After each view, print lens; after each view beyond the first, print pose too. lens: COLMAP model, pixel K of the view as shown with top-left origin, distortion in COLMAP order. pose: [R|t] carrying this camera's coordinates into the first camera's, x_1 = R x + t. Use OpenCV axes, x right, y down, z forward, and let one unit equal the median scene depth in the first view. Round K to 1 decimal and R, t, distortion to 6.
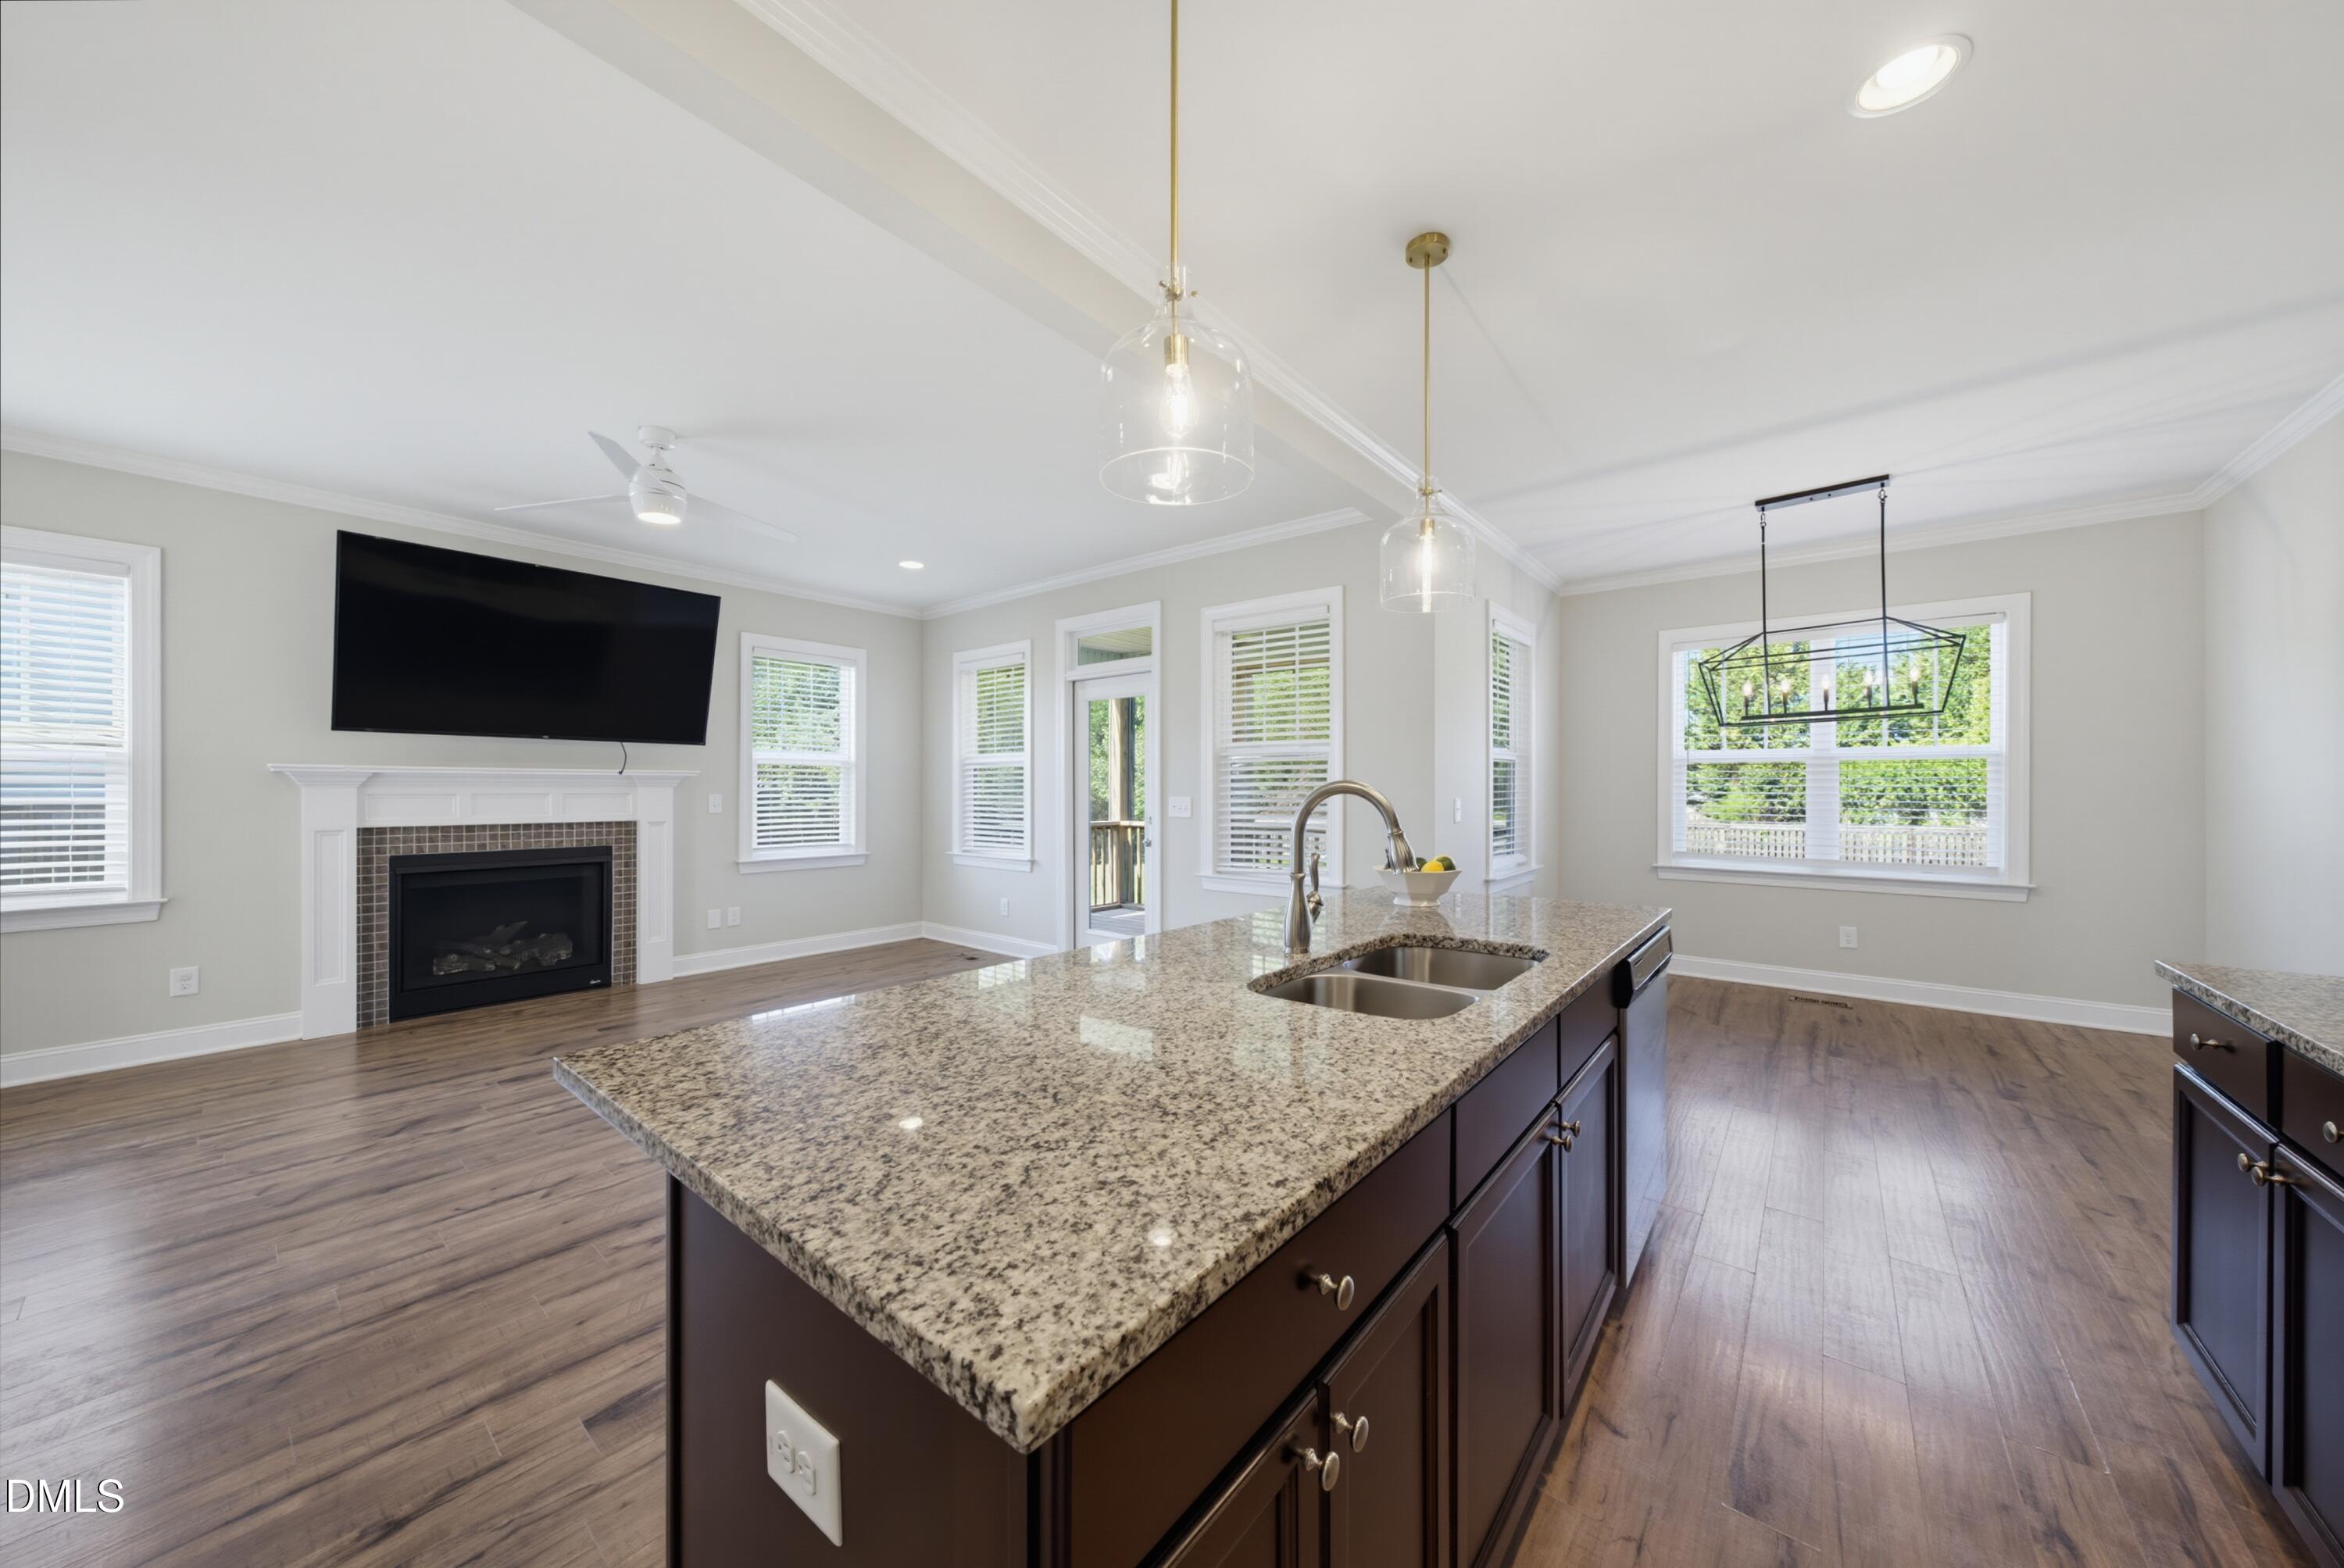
lens RADIAL K [[809.4, 0, 1168.3], [0, 809.4, 795.1], [0, 0, 1]] dist [0.000422, 0.000111]
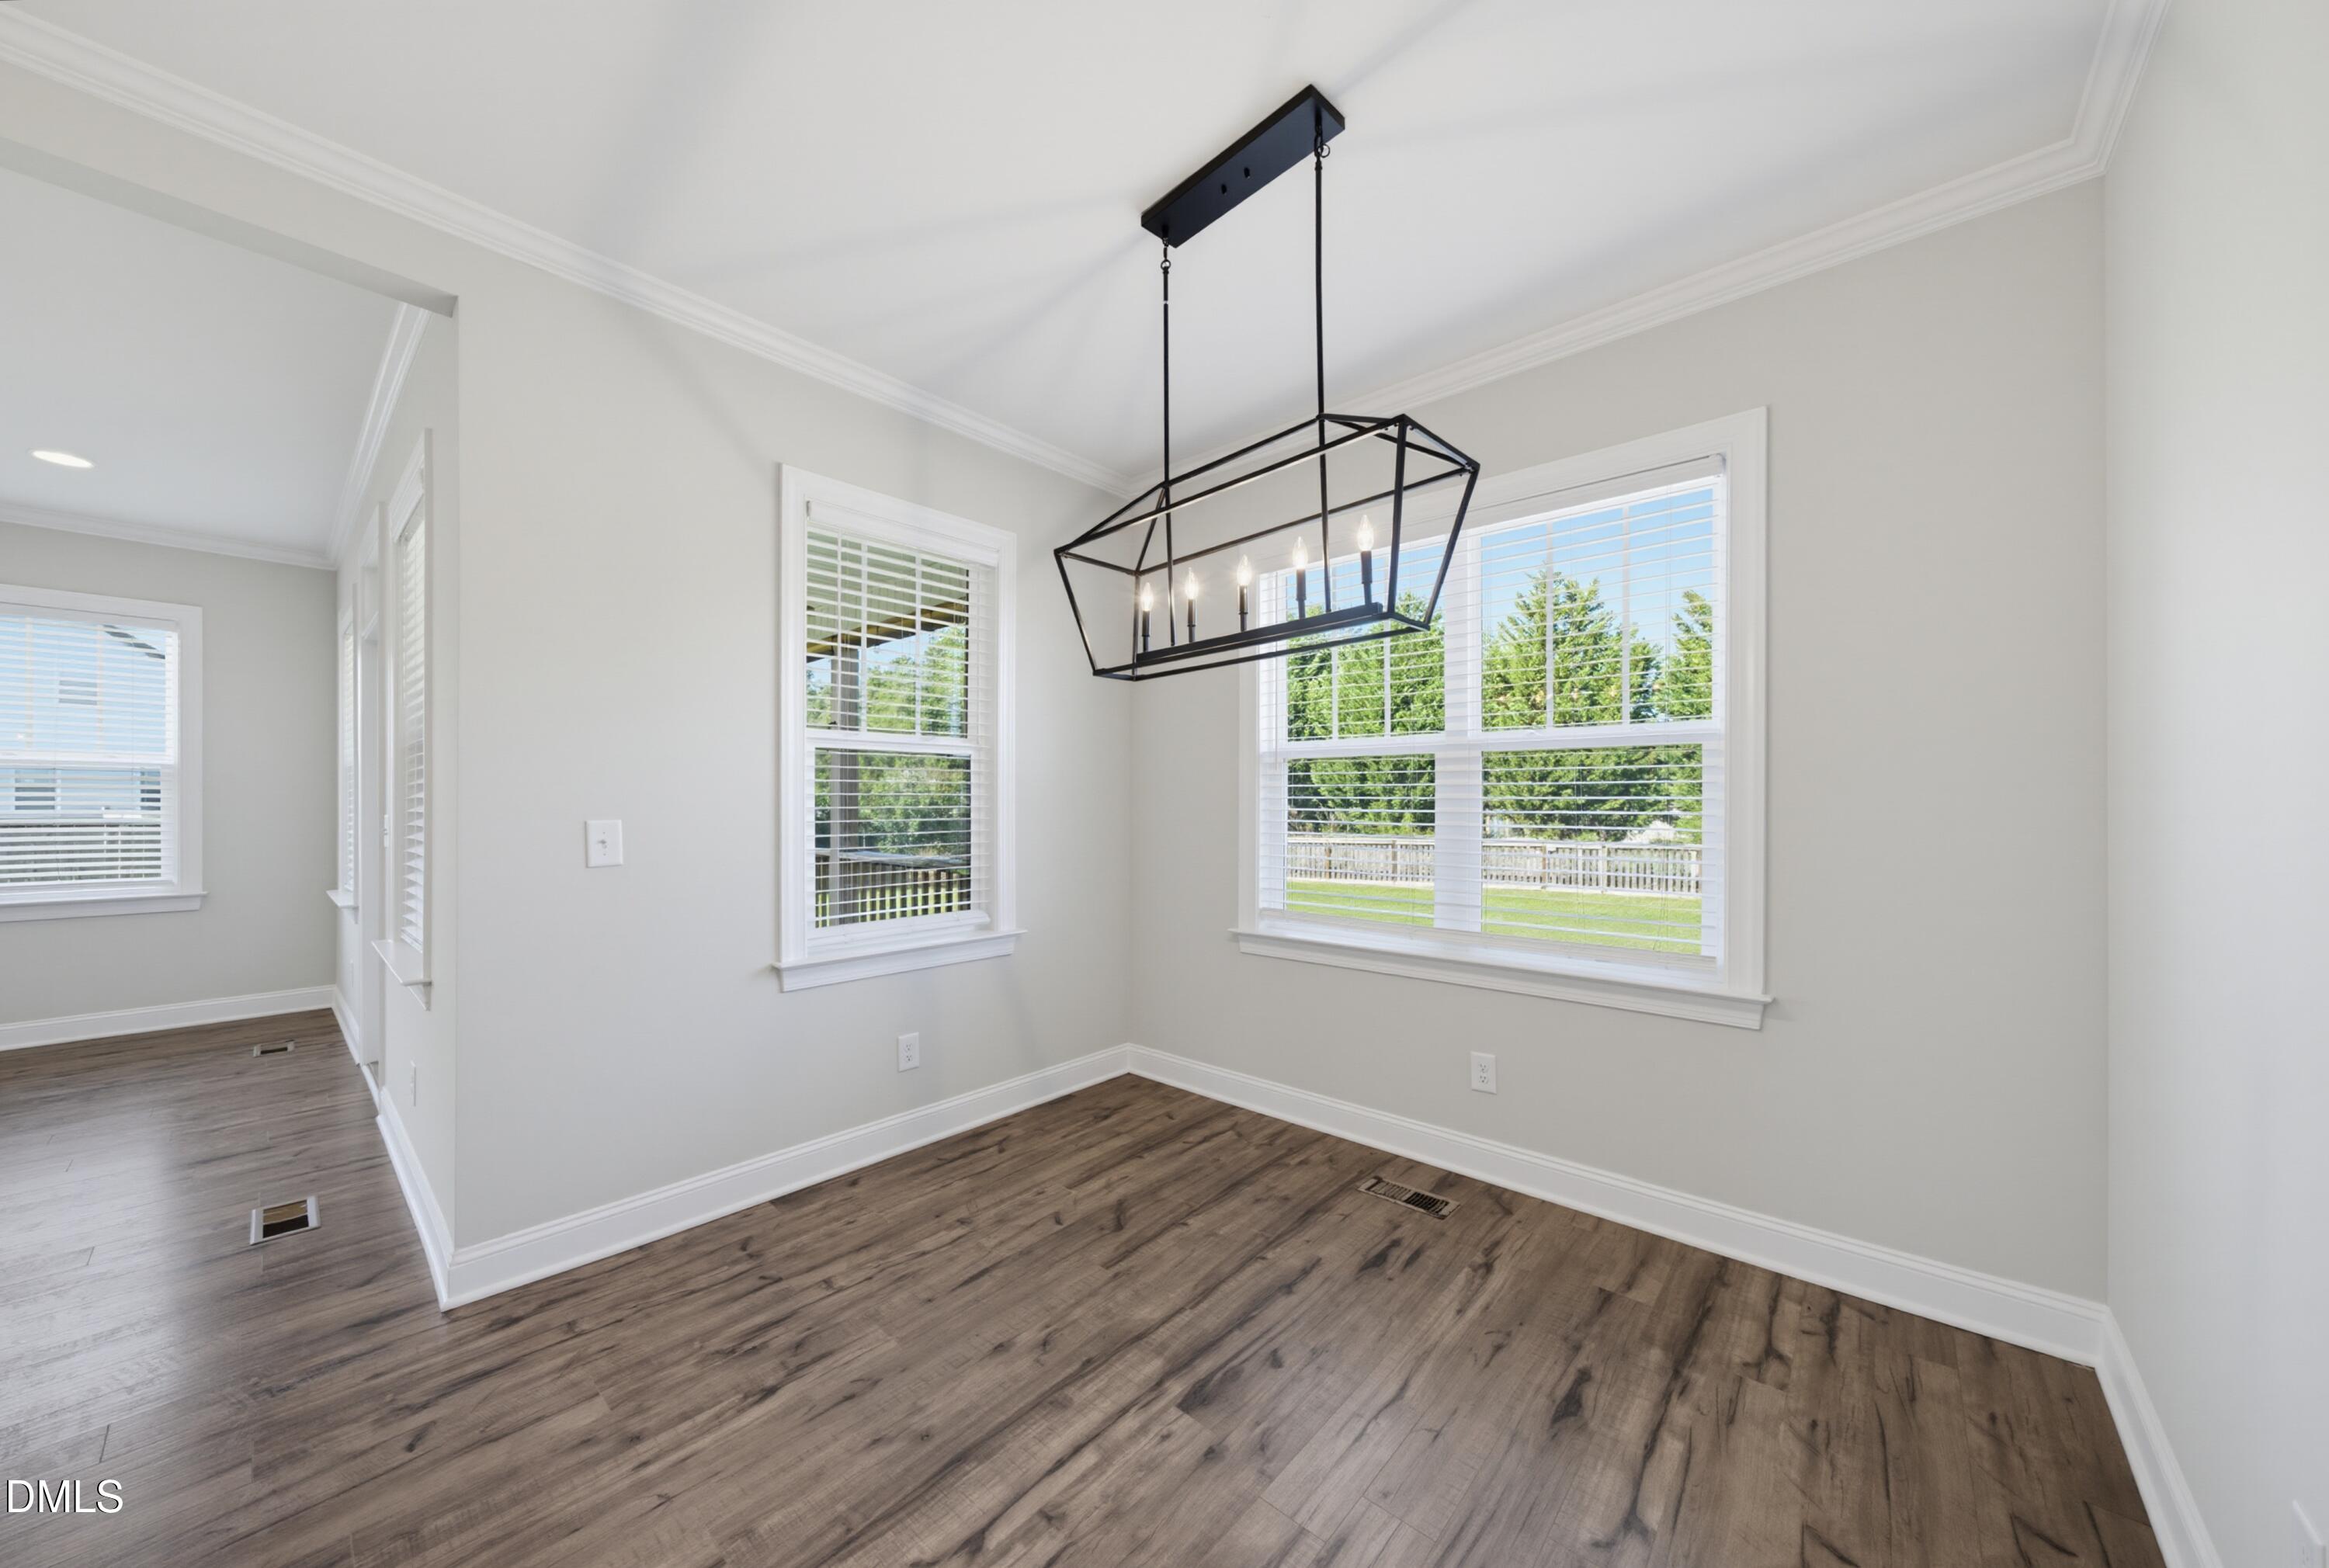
lens RADIAL K [[810.2, 0, 1156.0], [0, 810.2, 808.9], [0, 0, 1]] dist [-0.018837, 0.013163]
pose [[0.998072, -0.000765, -0.062060, 0.715278], [0.000699, 0.999999, -0.001084, -0.002425], [0.062060, 0.001038, 0.998072, 0.481858]]
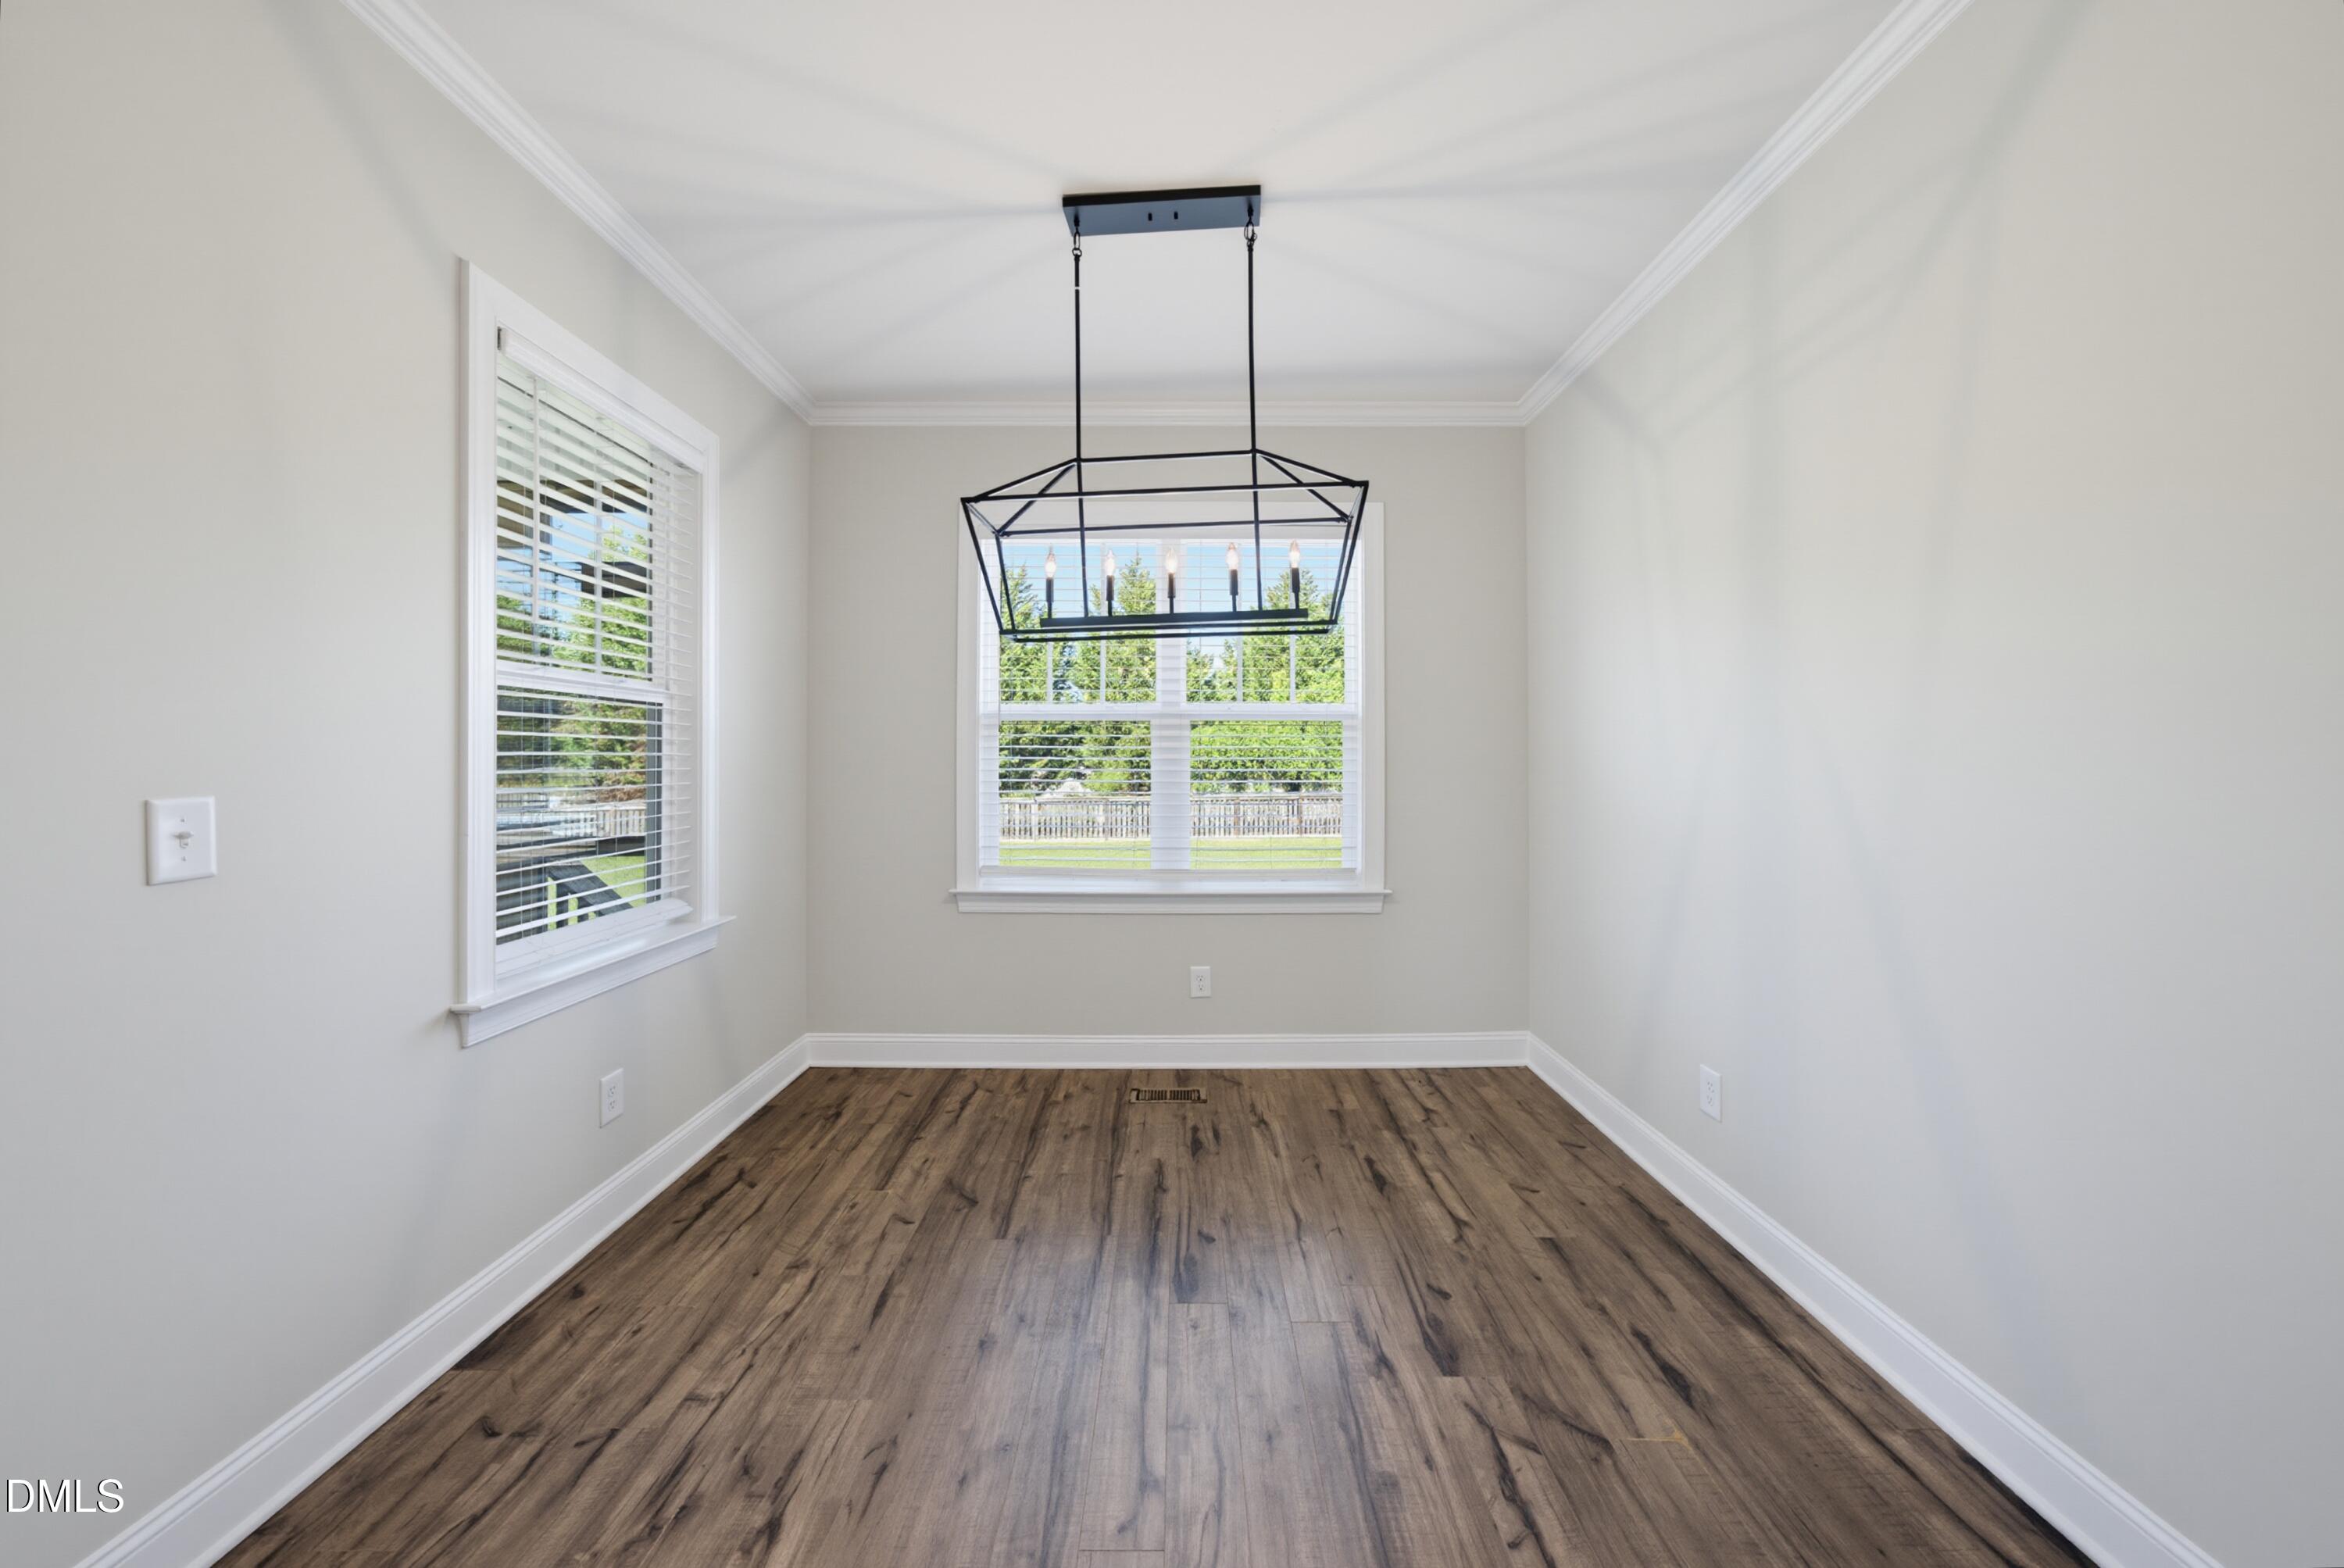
lens RADIAL K [[809.7, 0, 1179.1], [0, 809.7, 767.0], [0, 0, 1]] dist [0.000599, 0.000298]
pose [[0.777535, -0.001596, 0.628837, 0.436211], [0.002321, 0.999997, -0.000331, -0.003602], [-0.628835, 0.001717, 0.777537, 0.528119]]
